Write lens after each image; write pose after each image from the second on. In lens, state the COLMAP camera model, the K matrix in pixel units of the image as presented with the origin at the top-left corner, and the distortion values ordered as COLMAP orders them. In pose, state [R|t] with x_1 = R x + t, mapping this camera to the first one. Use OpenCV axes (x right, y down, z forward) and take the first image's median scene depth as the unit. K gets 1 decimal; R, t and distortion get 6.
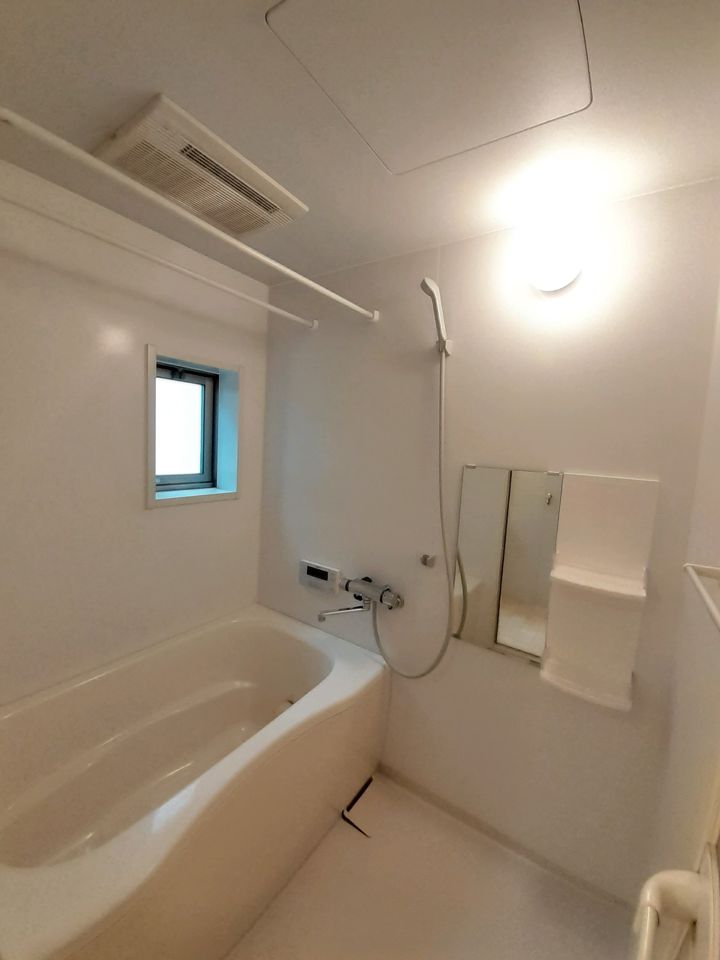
lens RADIAL K [[387.4, 0, 360.0], [0, 387.4, 480.0], [0, 0, 1]] dist [0.025056, -0.000144]
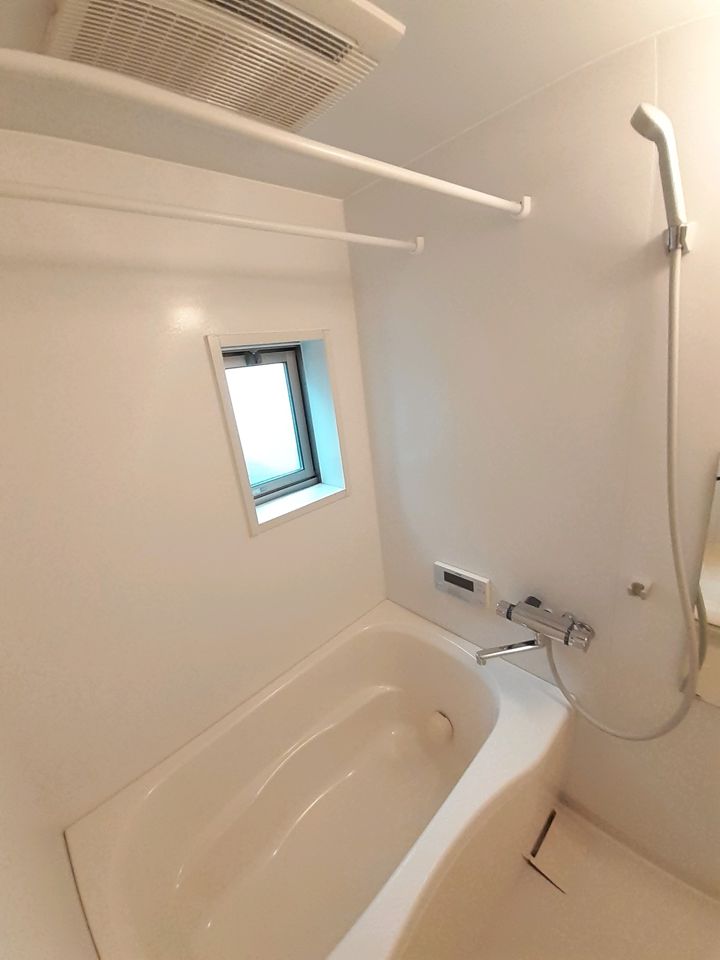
lens RADIAL K [[382.2, 0, 360.0], [0, 382.2, 480.0], [0, 0, 1]] dist [-0.003786, -0.000601]
pose [[0.962123, -0.100047, -0.253593, -0.089241], [0.152019, 0.969063, 0.194442, -0.152702], [0.226294, -0.225628, 0.947567, 0.268217]]
